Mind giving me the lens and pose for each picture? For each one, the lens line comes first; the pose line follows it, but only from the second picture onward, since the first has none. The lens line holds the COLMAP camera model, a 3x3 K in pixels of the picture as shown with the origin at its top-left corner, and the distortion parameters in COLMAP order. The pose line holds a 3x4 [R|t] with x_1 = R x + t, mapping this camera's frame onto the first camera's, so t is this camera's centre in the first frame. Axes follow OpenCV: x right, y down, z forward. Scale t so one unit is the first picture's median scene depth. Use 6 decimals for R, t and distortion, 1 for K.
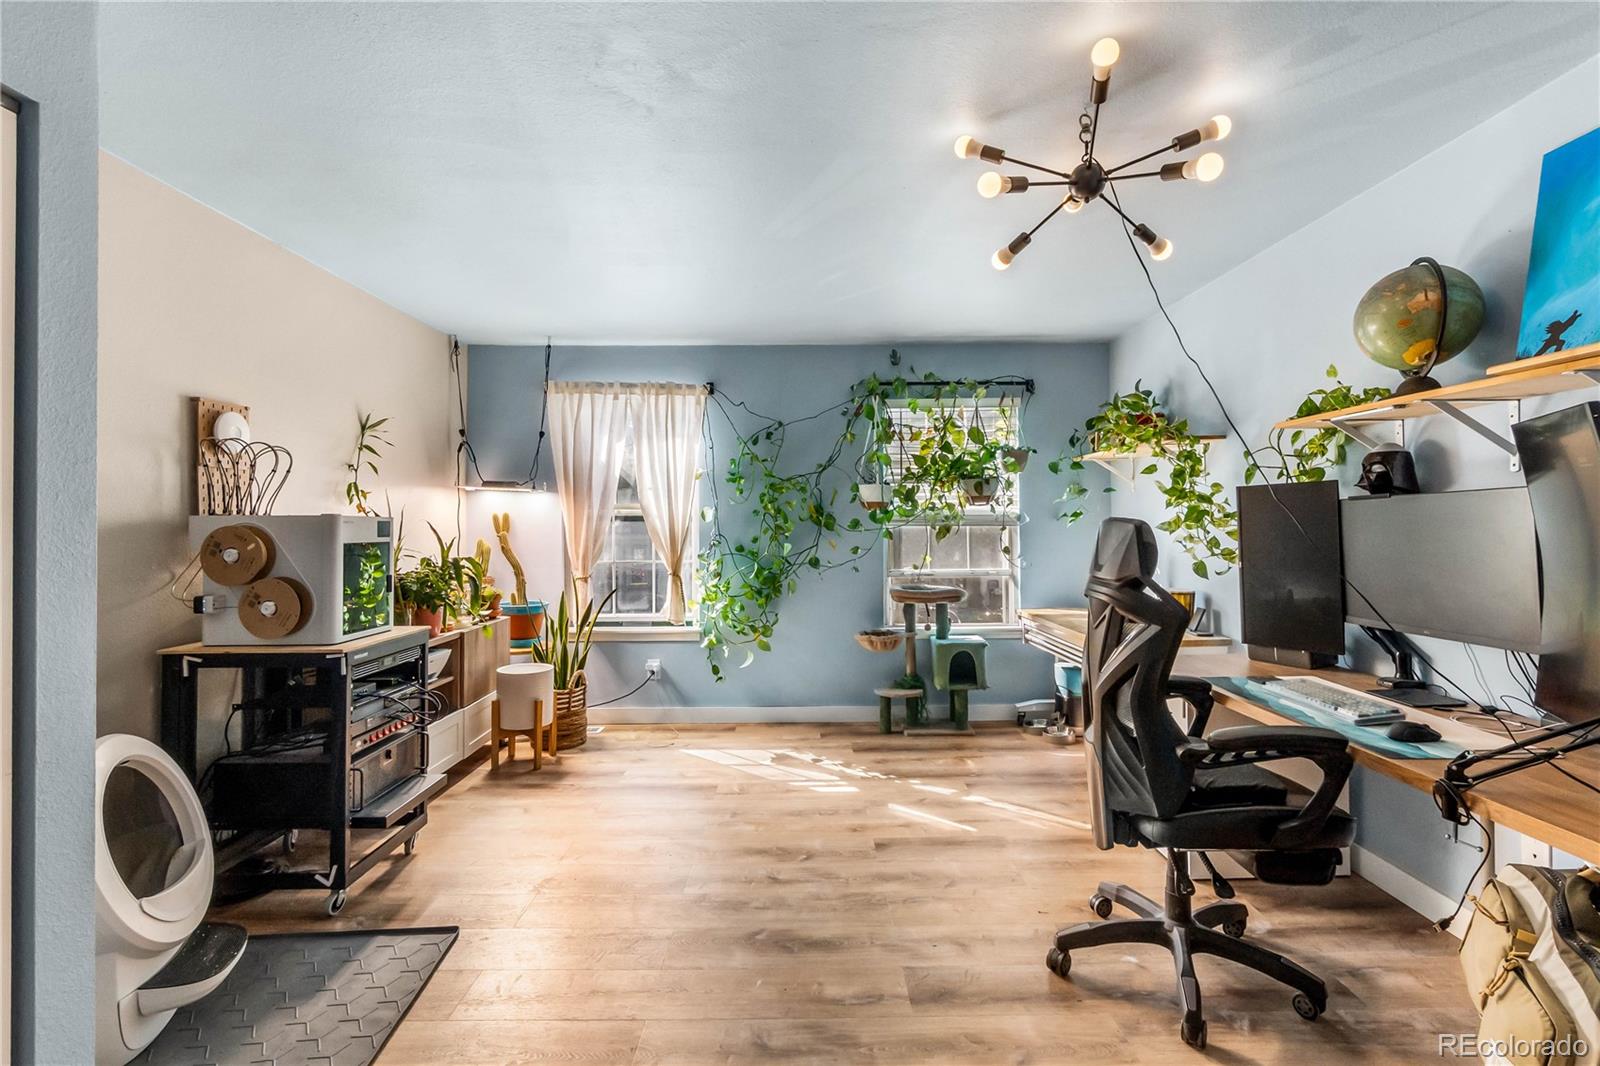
lens RADIAL K [[730.5, 0, 799.1], [0, 730.5, 519.6], [0, 0, 1]] dist [-0.008177, 0.001951]
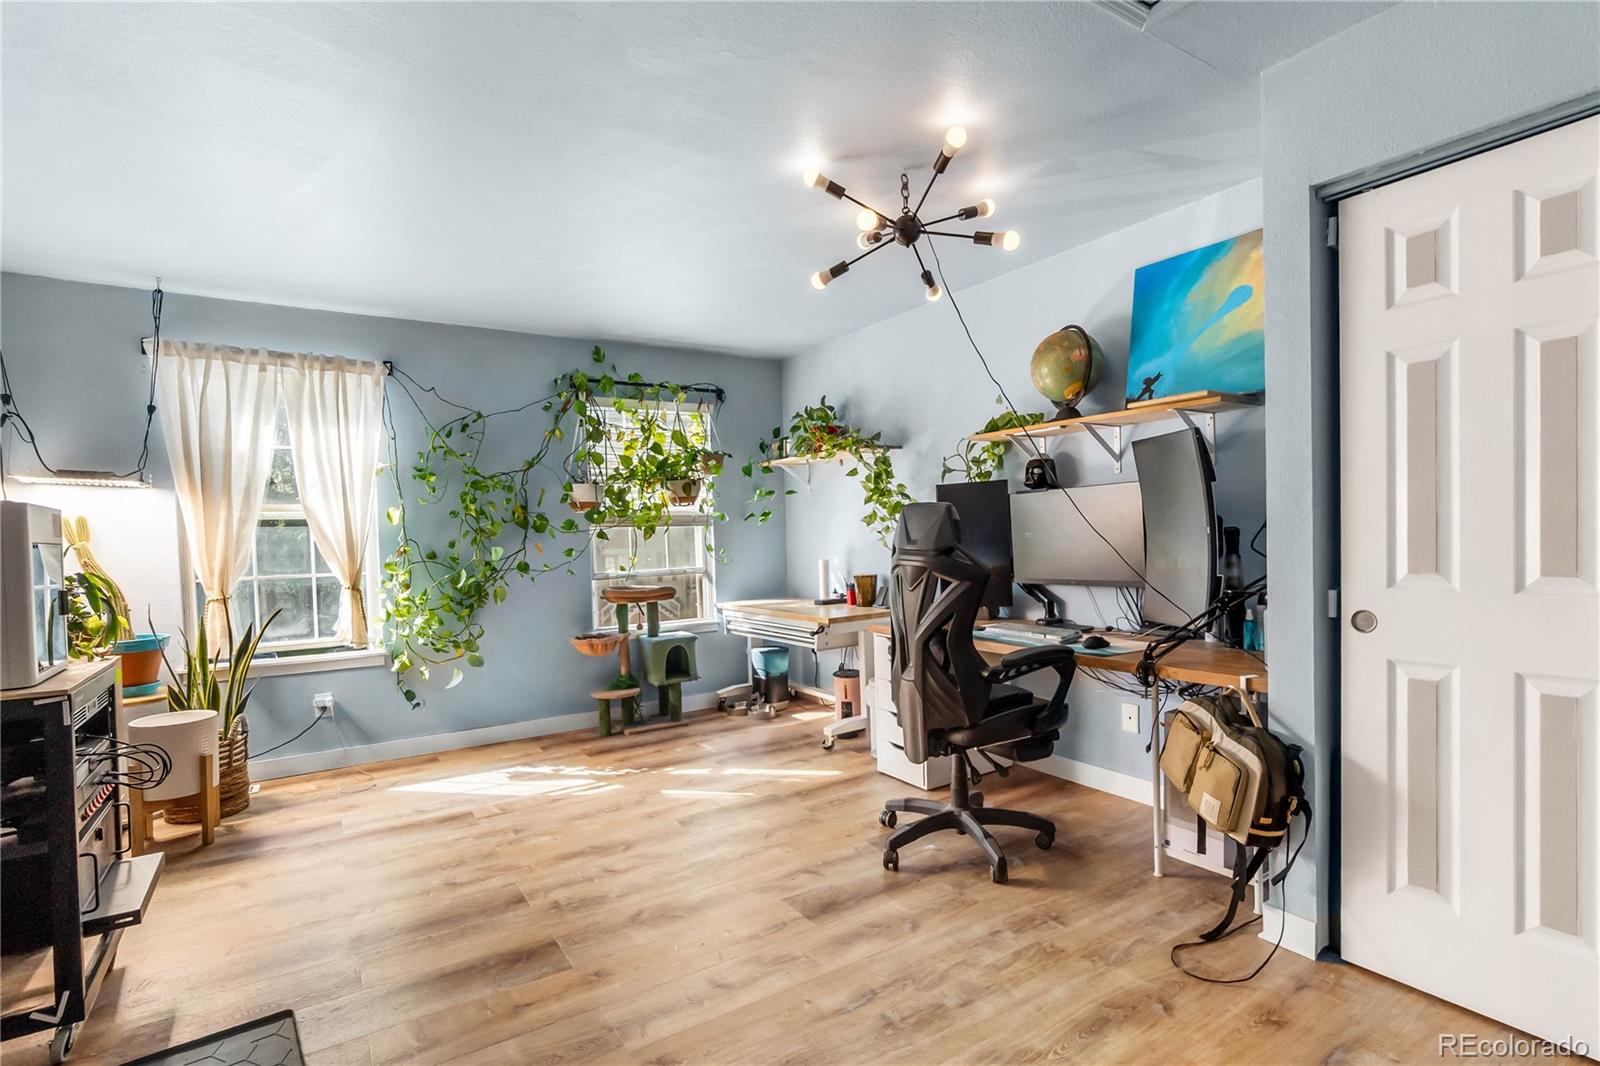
lens RADIAL K [[772.8, 0, 765.3], [0, 772.8, 558.3], [0, 0, 1]] dist [-0.005955, 0.000782]
pose [[0.849477, -0.034647, 0.526486, -0.268723], [0.019599, 0.999225, 0.034135, 0.022737], [-0.527261, -0.018678, 0.849498, 0.000870]]
